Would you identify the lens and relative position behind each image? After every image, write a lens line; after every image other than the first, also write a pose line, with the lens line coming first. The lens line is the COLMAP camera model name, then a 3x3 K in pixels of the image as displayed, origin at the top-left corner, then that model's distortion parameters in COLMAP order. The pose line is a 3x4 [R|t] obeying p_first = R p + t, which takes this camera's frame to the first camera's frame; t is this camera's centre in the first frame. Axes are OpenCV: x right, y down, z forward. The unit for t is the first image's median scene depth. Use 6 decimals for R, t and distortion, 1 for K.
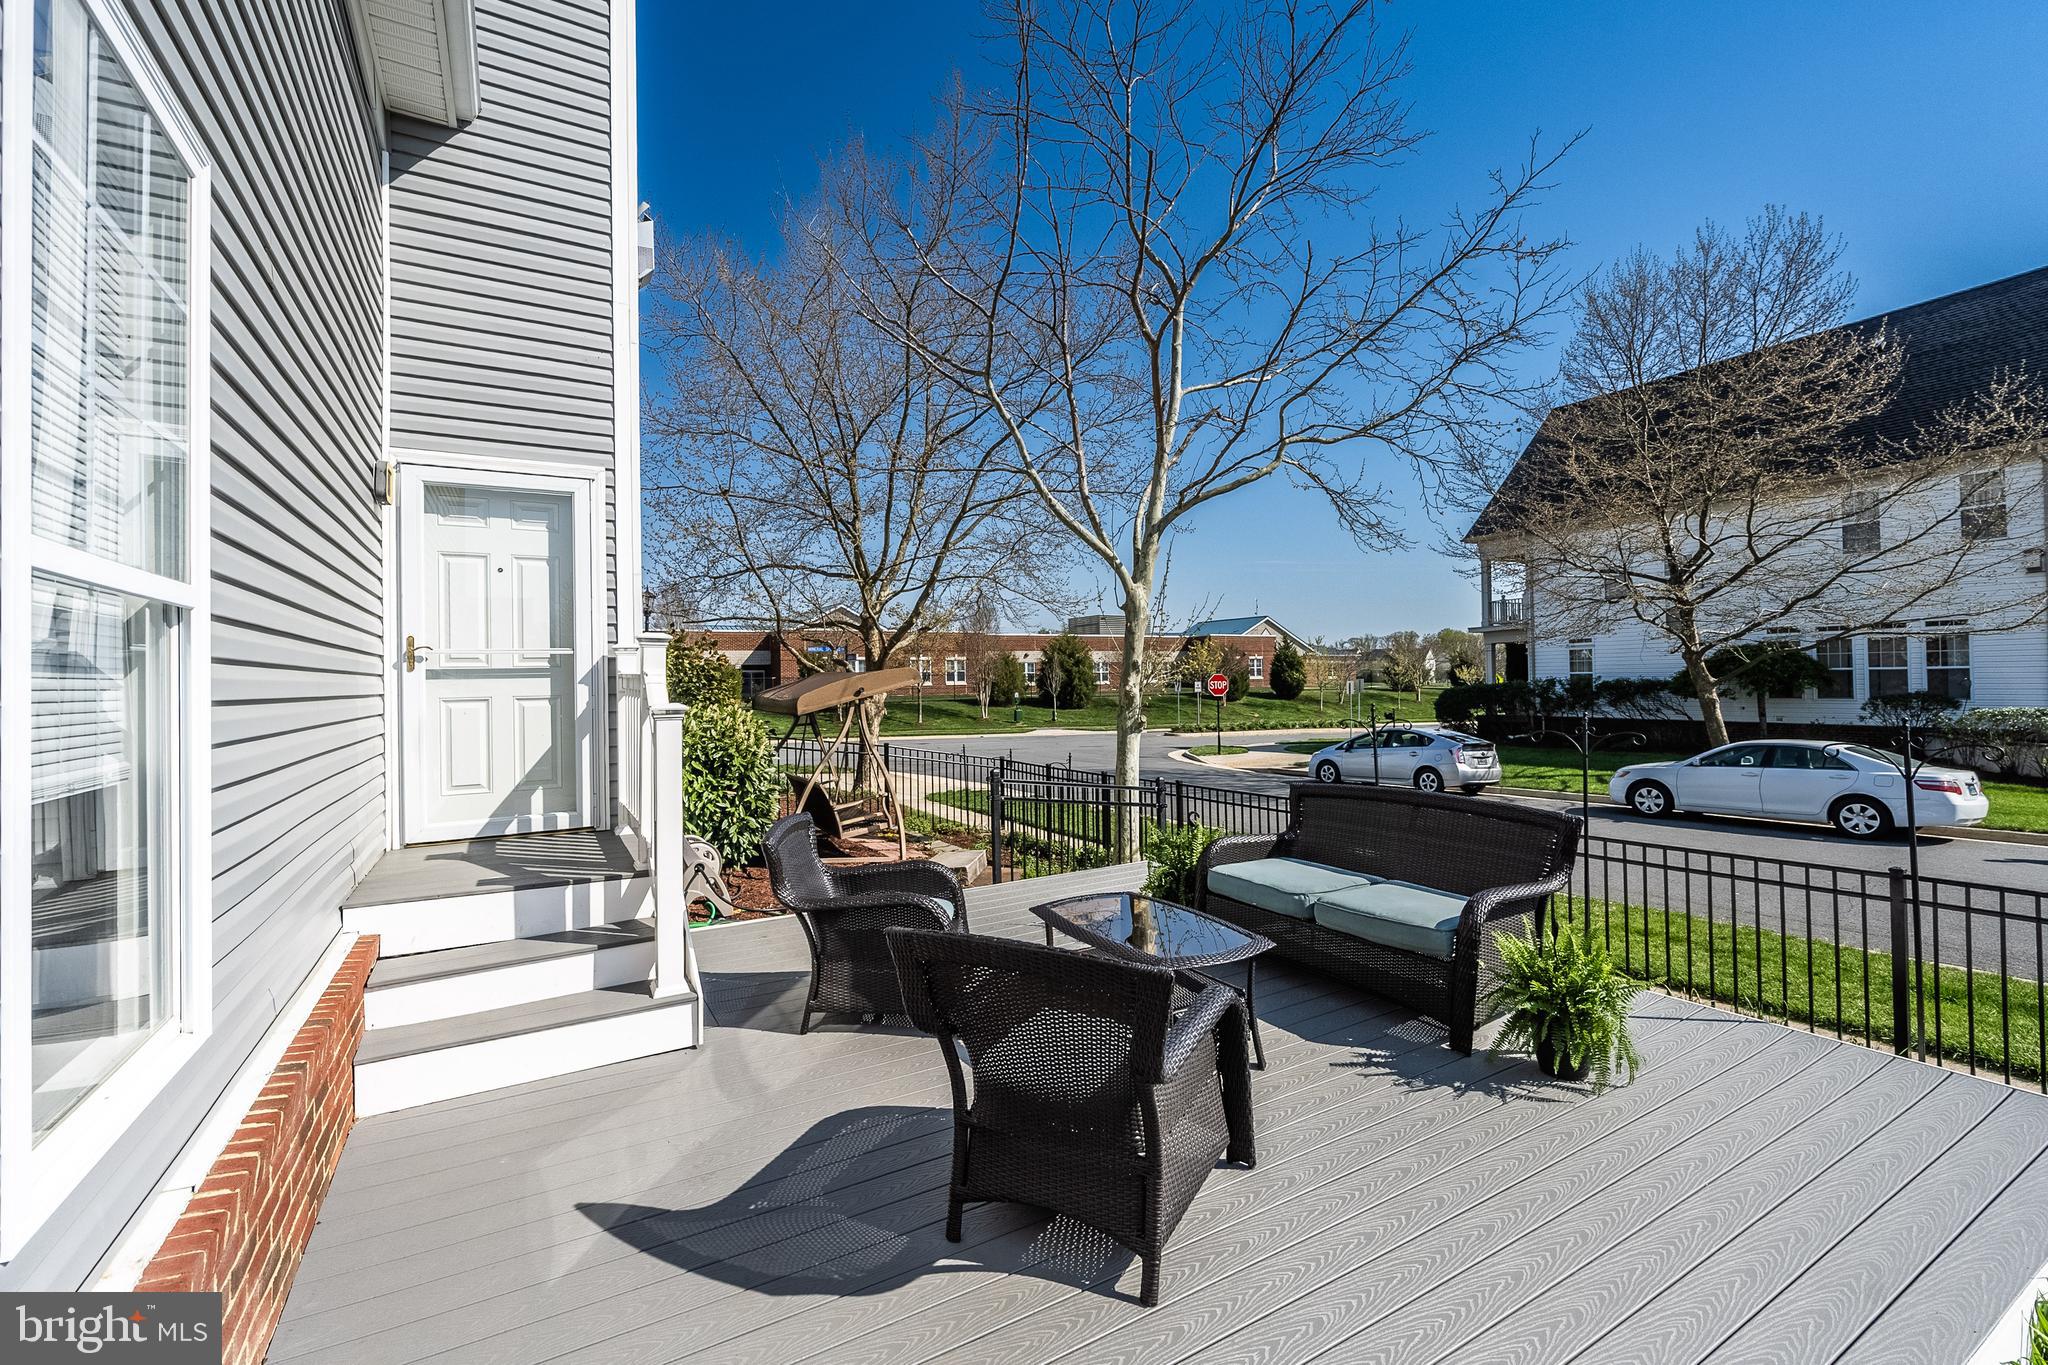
lens RADIAL K [[864.1, 0, 1002.4], [0, 864.1, 669.7], [0, 0, 1]] dist [-0.000007, 0.000126]
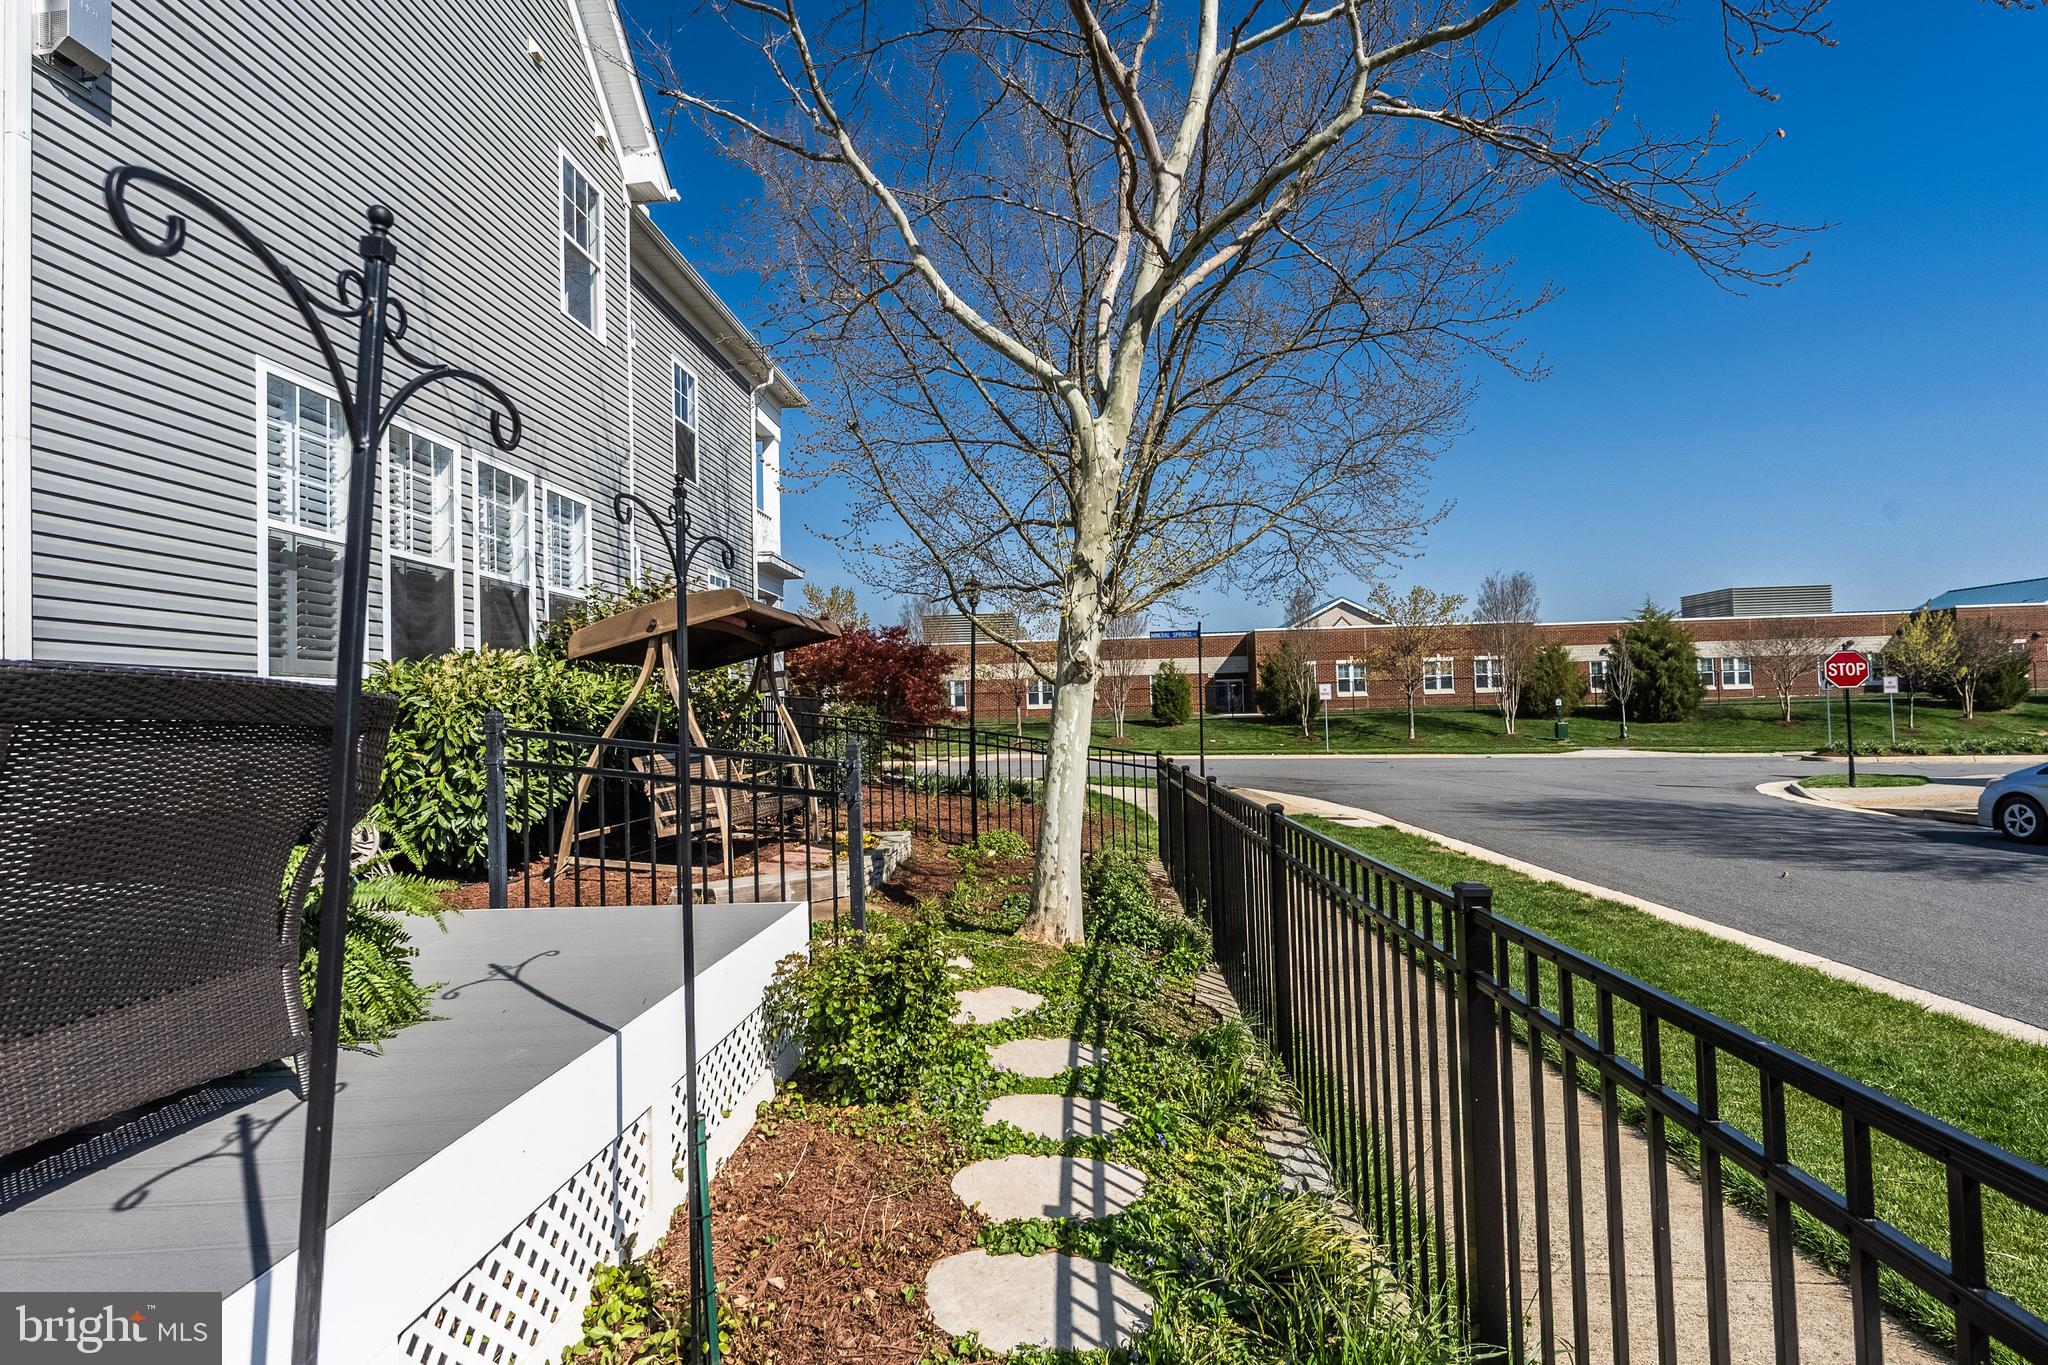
lens RADIAL K [[968.5, 0, 1017.2], [0, 968.5, 685.2], [0, 0, 1]] dist [-0.002210, 0.000698]
pose [[0.841305, -0.021343, -0.540139, 0.448249], [0.020187, 0.999764, -0.008062, 0.076516], [0.540183, -0.004121, 0.841537, 0.448459]]
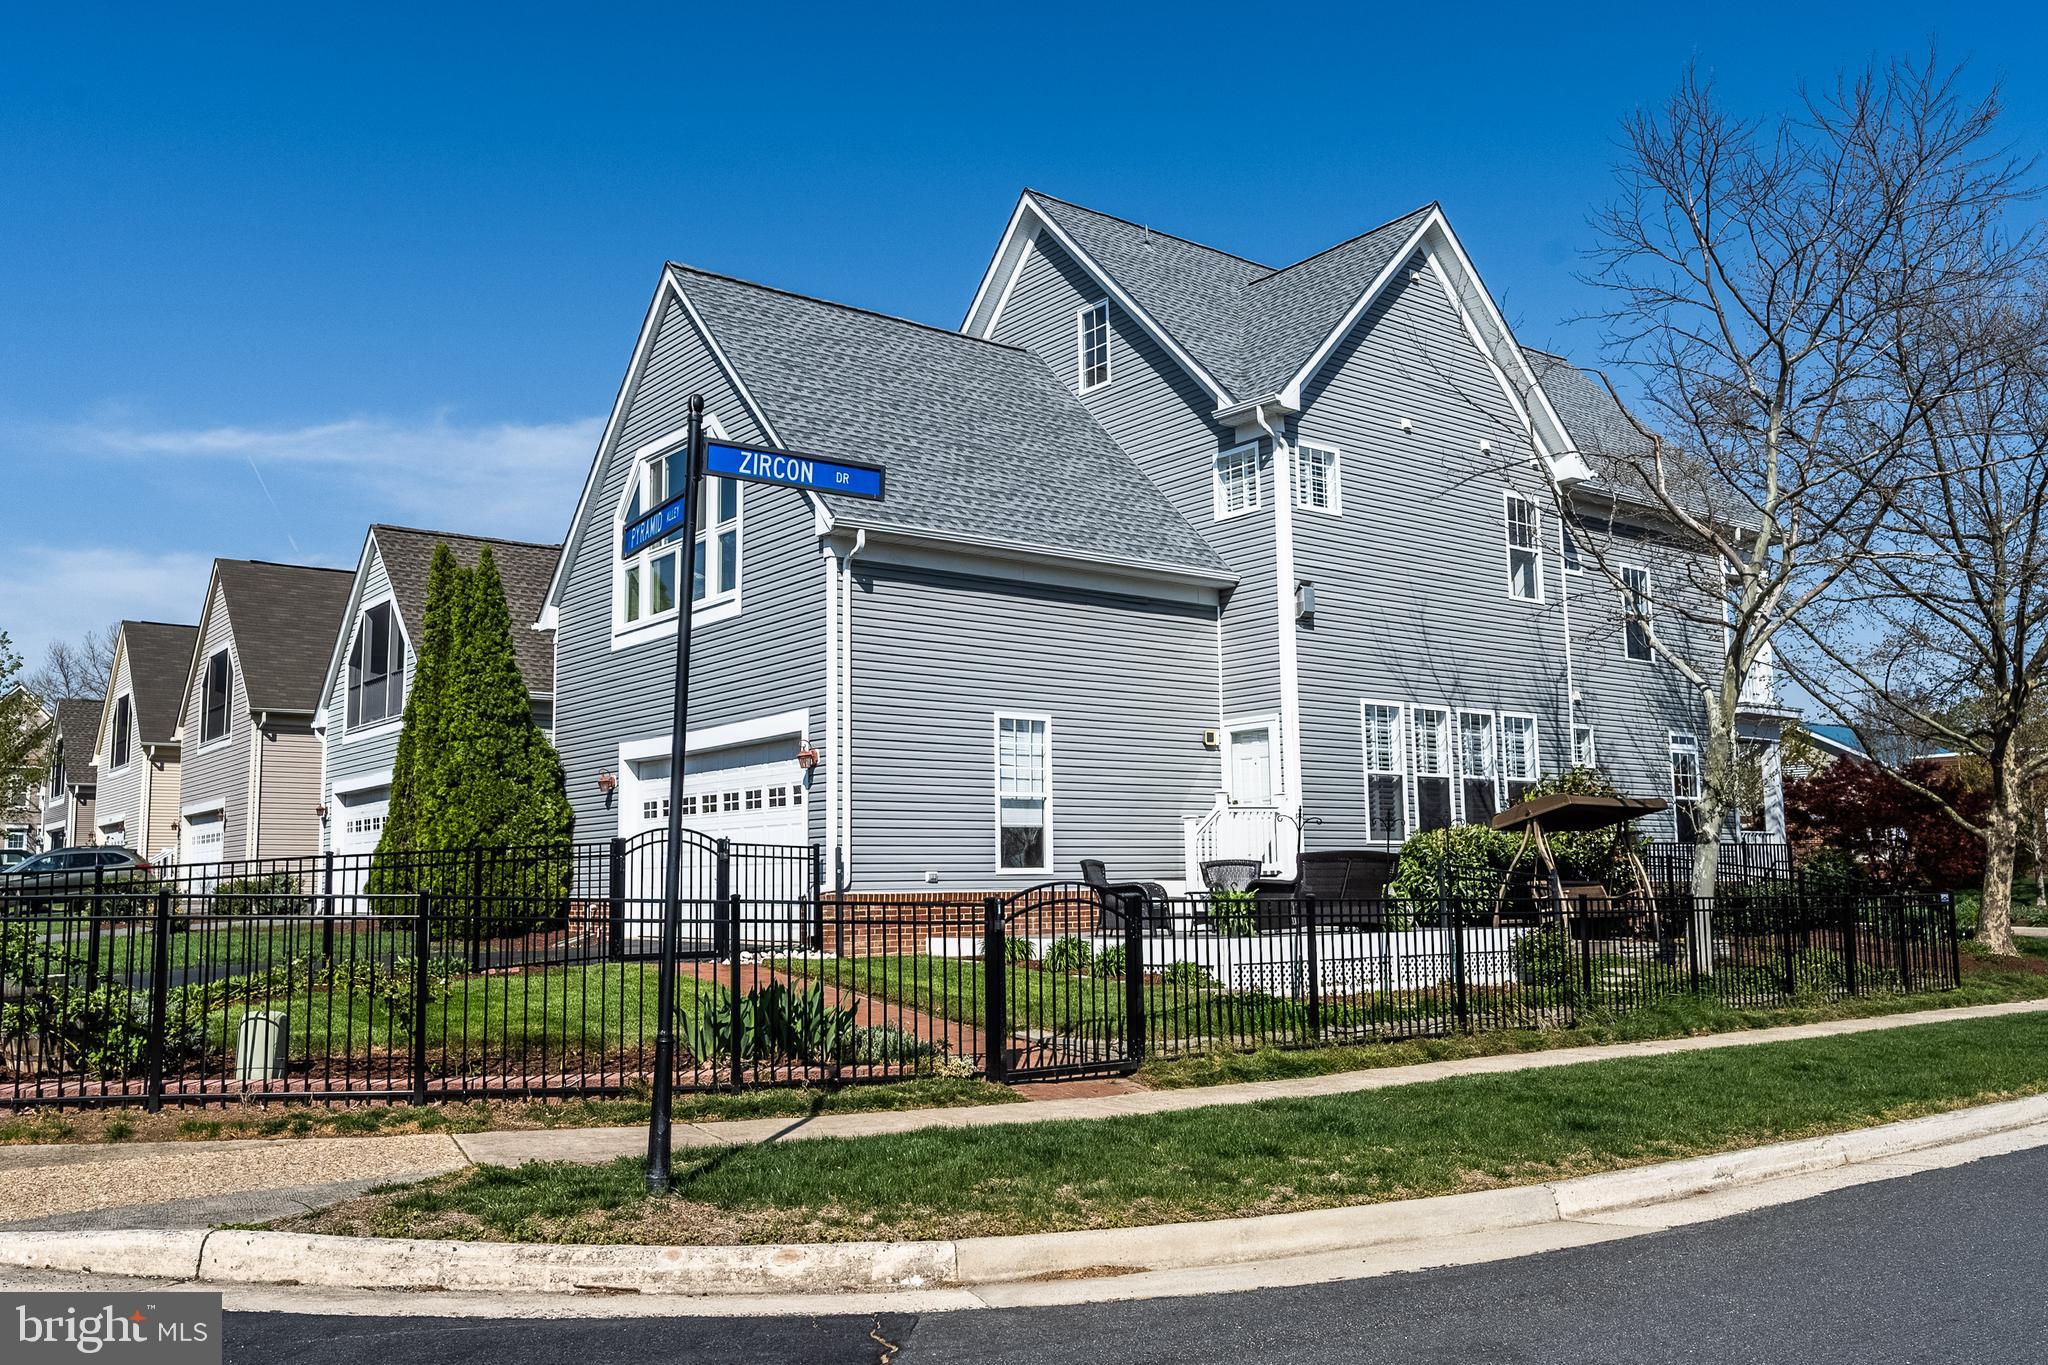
lens RADIAL K [[1630.5, 0, 1024.0], [0, 1630.5, 682.5], [0, 0, 1]] dist [-0.010553, -0.000795]
pose [[0.147476, -0.108445, -0.983102, 2.037978], [0.024194, 0.994069, -0.106025, 0.066161], [0.988770, -0.008149, 0.149225, -0.155992]]
